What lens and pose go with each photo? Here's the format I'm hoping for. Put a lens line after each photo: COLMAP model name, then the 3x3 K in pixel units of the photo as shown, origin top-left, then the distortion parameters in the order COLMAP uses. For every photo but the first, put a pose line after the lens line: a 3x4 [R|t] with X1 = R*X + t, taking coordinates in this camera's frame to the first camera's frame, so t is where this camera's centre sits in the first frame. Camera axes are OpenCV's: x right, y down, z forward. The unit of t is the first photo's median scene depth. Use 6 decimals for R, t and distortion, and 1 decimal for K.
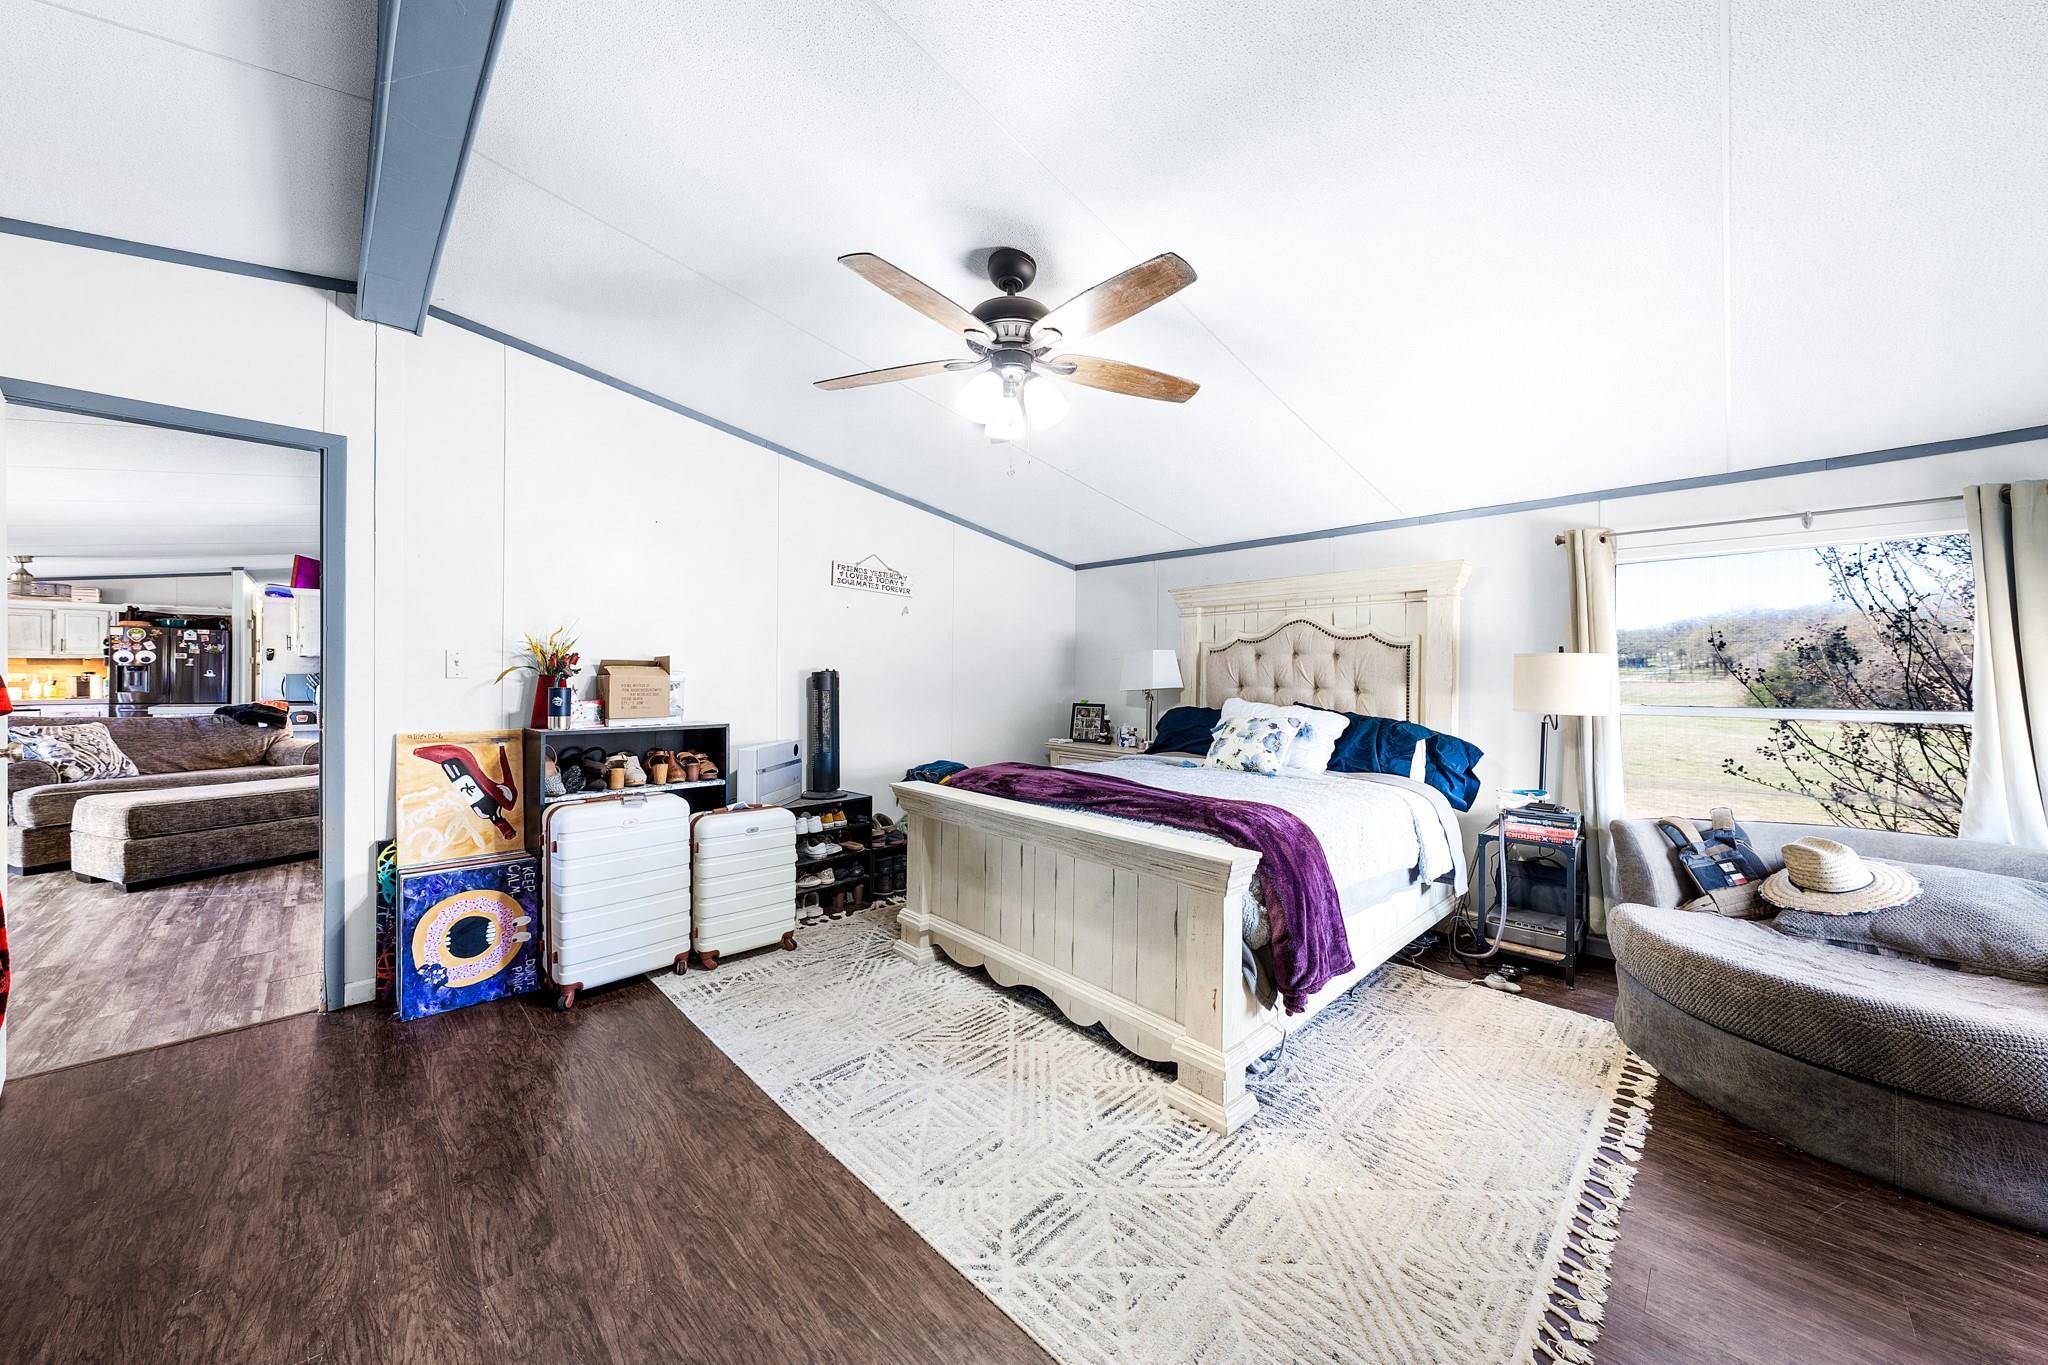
lens RADIAL K [[704.5, 0, 1019.1], [0, 704.5, 673.9], [0, 0, 1]] dist [-0.004323, 0.000439]
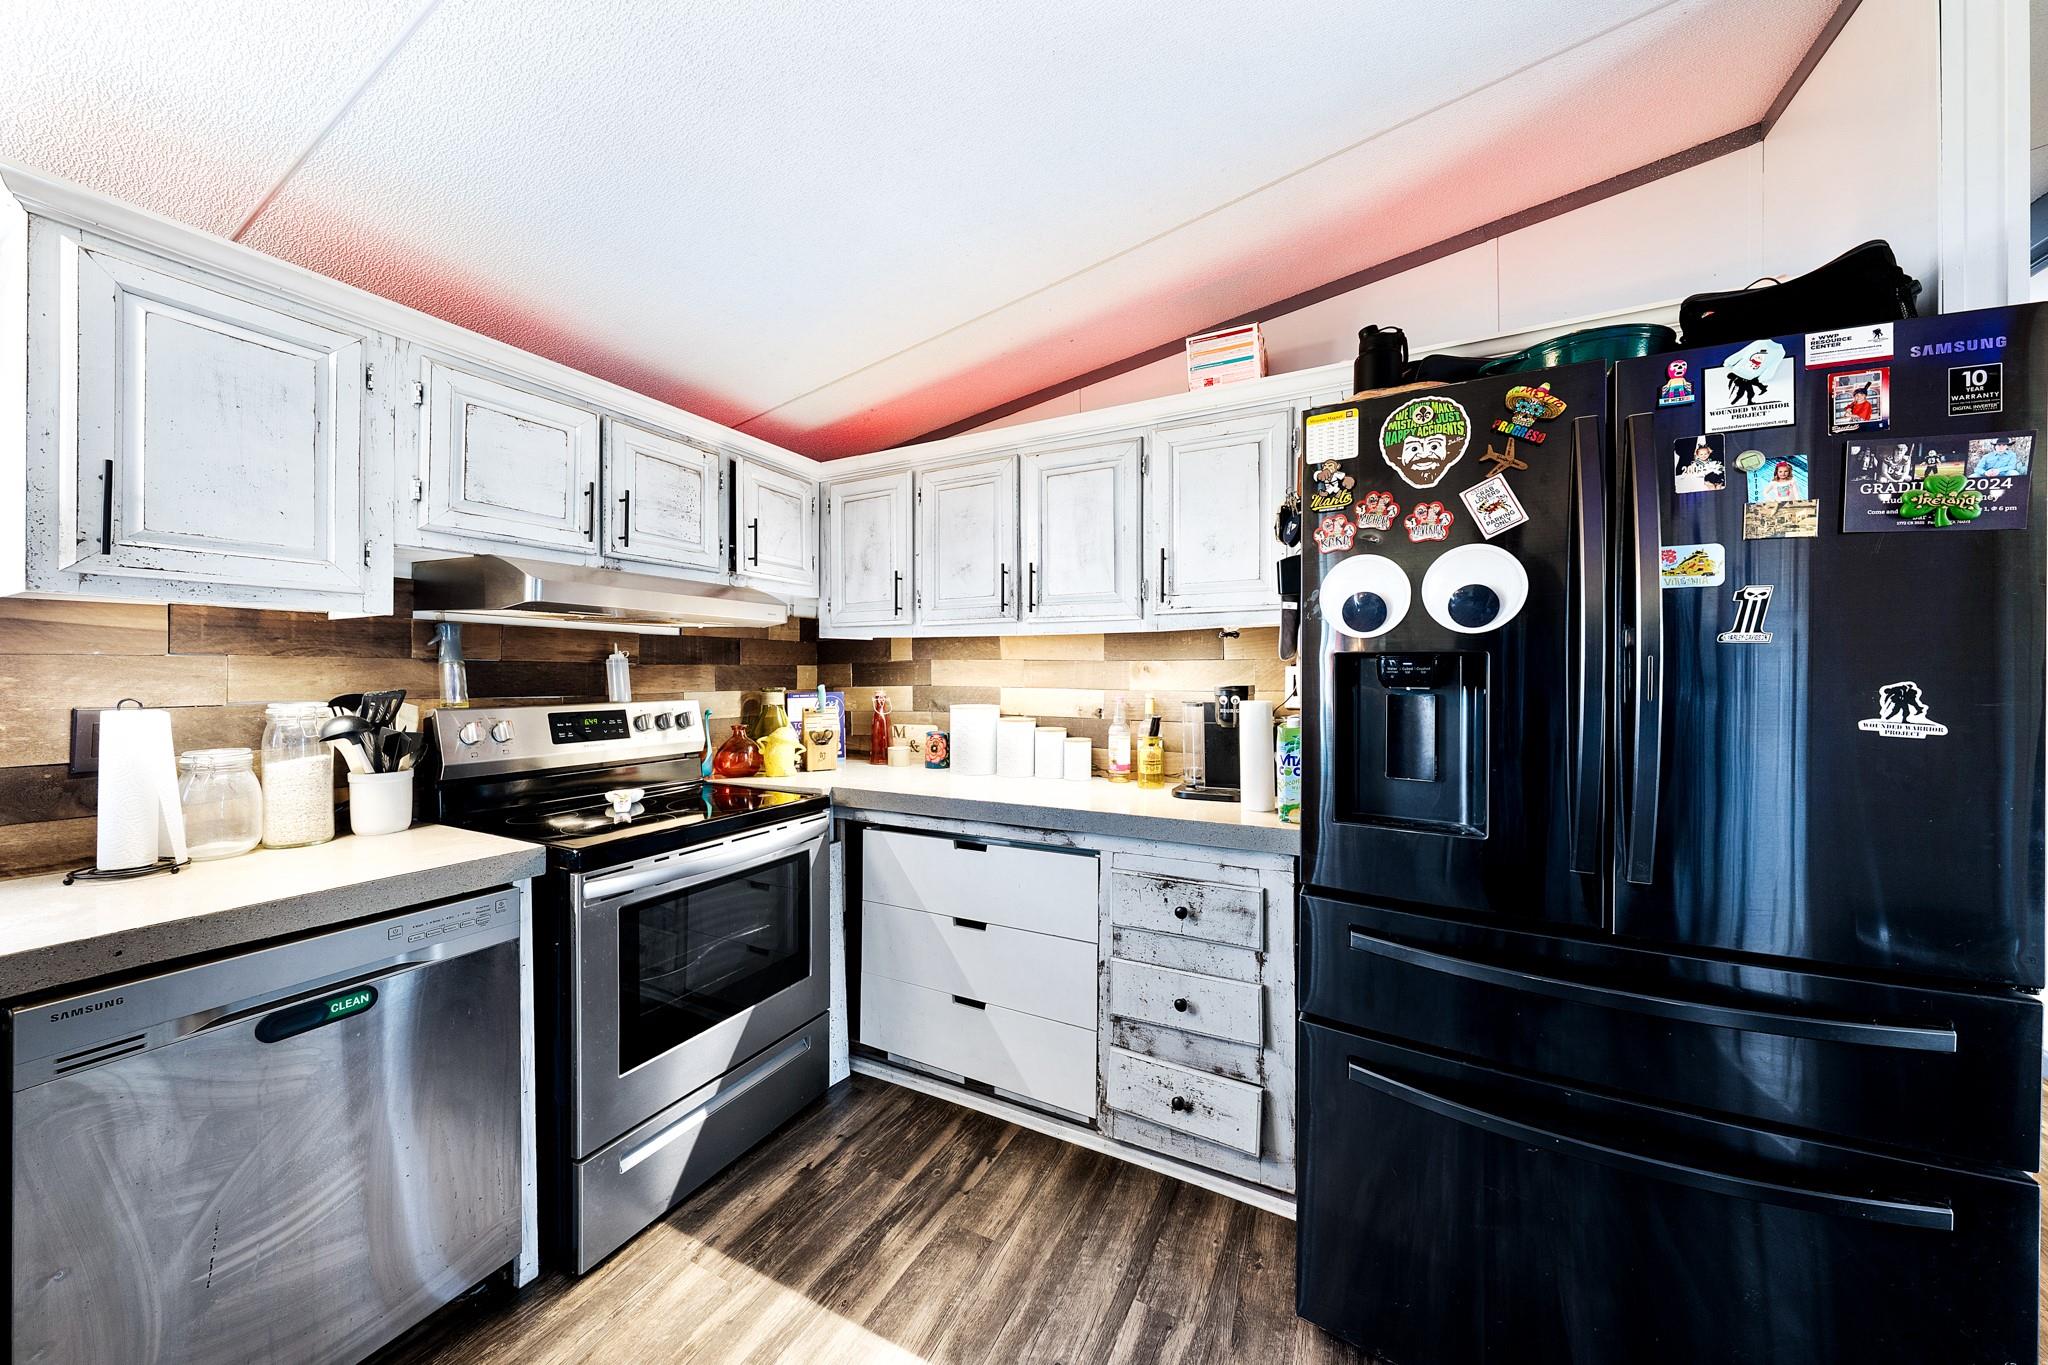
lens RADIAL K [[704.5, 0, 1017.5], [0, 704.5, 670.0], [0, 0, 1]] dist [-0.004323, 0.000439]
pose [[0.309044, -0.006704, -0.951024, -1.692743], [0.005467, 0.999971, -0.005273, -0.011062], [0.951032, -0.003570, 0.309072, 1.289104]]
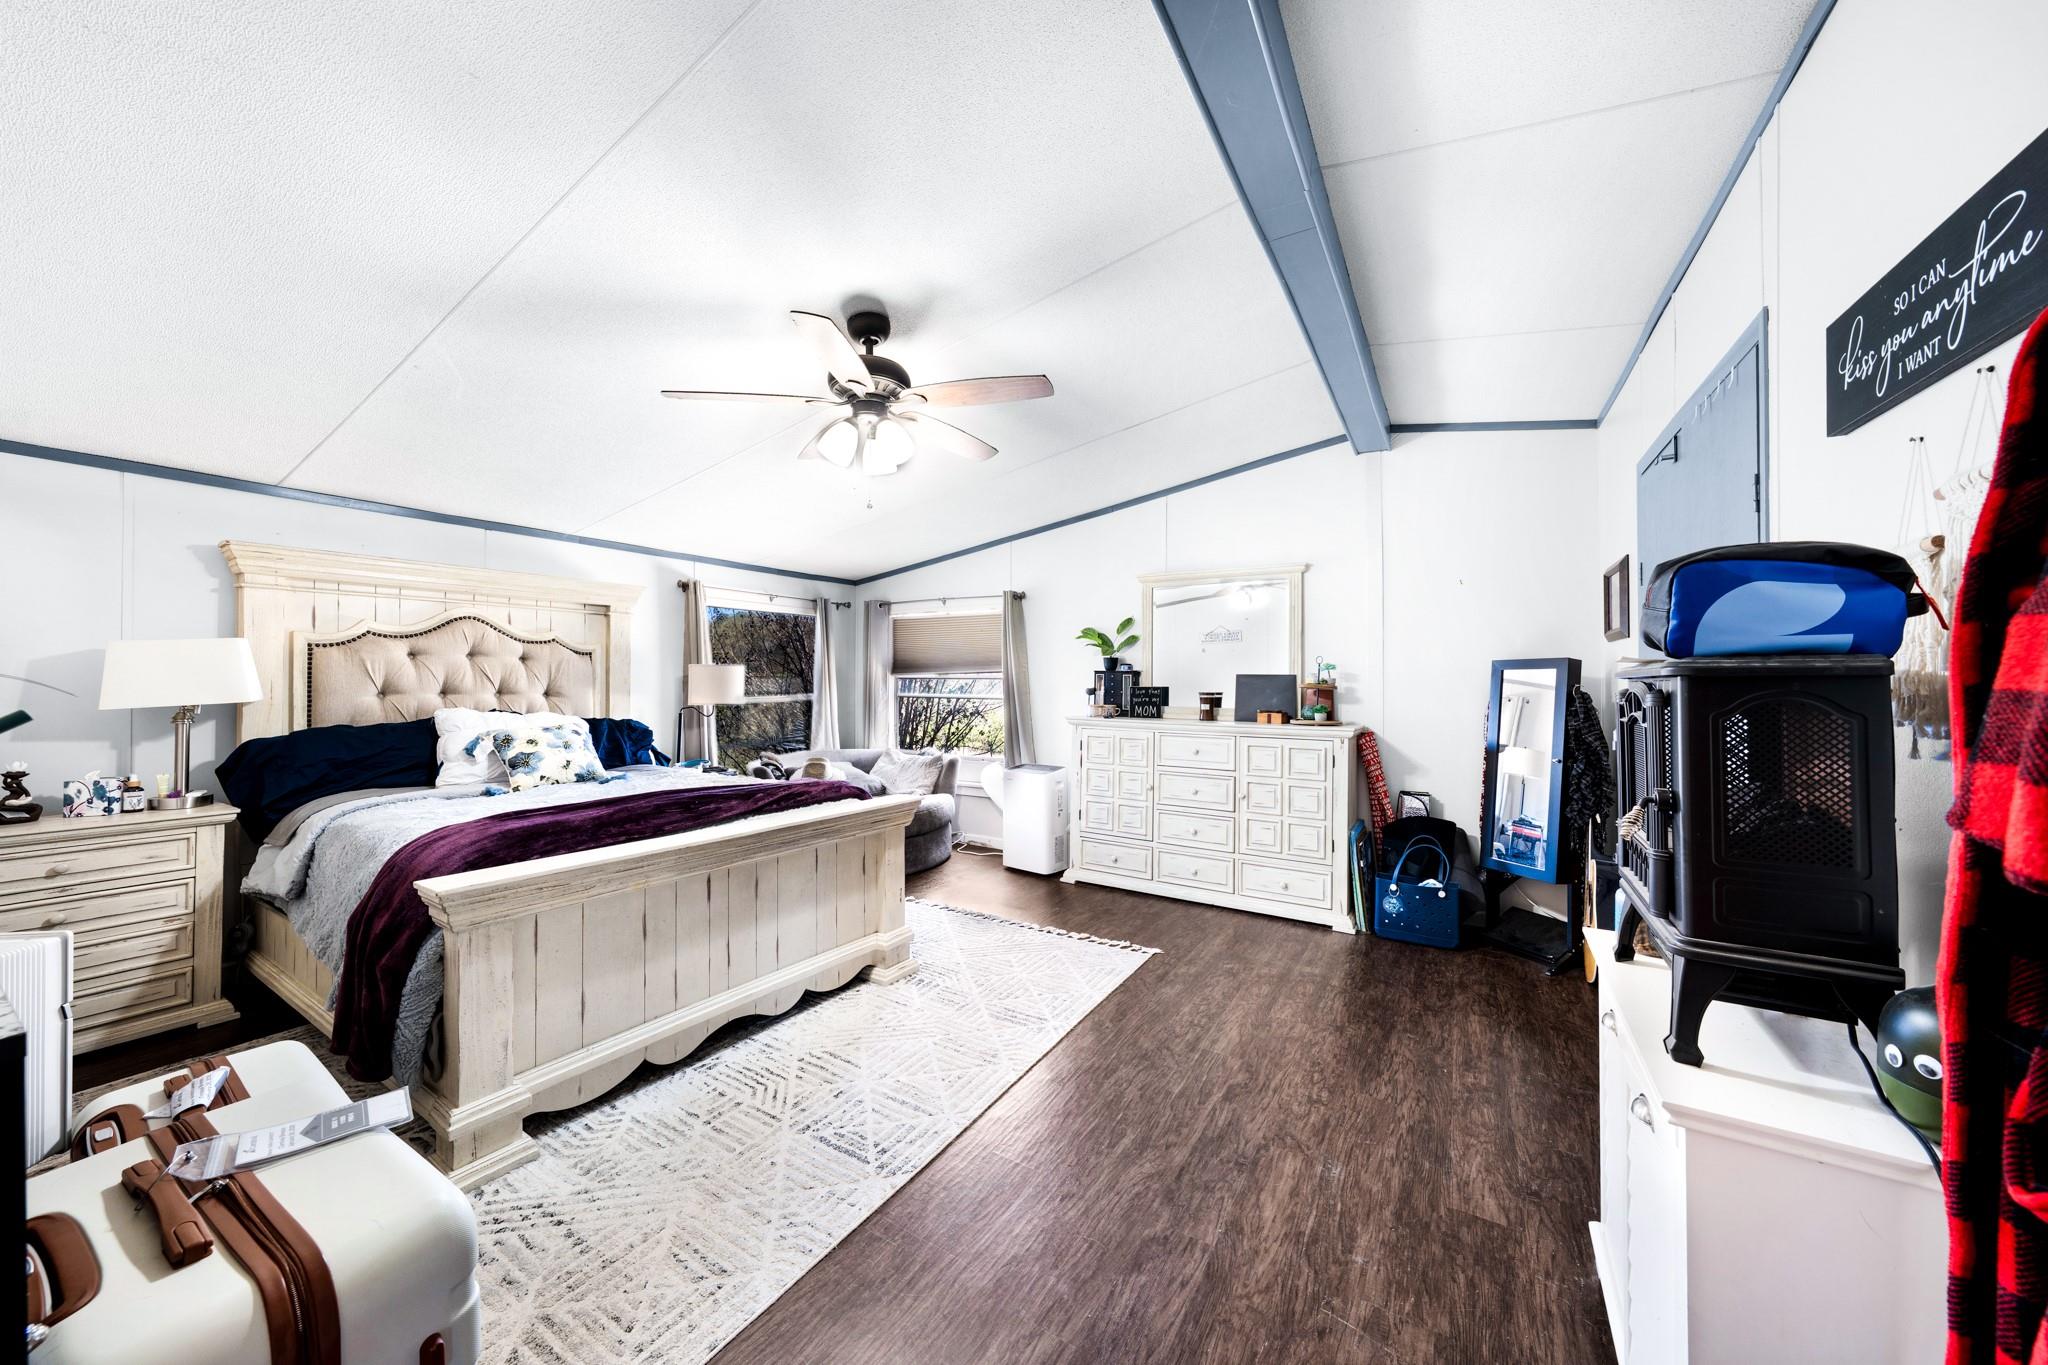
lens RADIAL K [[704.5, 0, 1020.2], [0, 704.5, 676.0], [0, 0, 1]] dist [-0.004323, 0.000439]
pose [[-0.237453, 0.001644, 0.971398, -0.449715], [-0.008219, 0.999959, -0.003701, -0.003444], [-0.971364, -0.008863, -0.237430, 0.397631]]
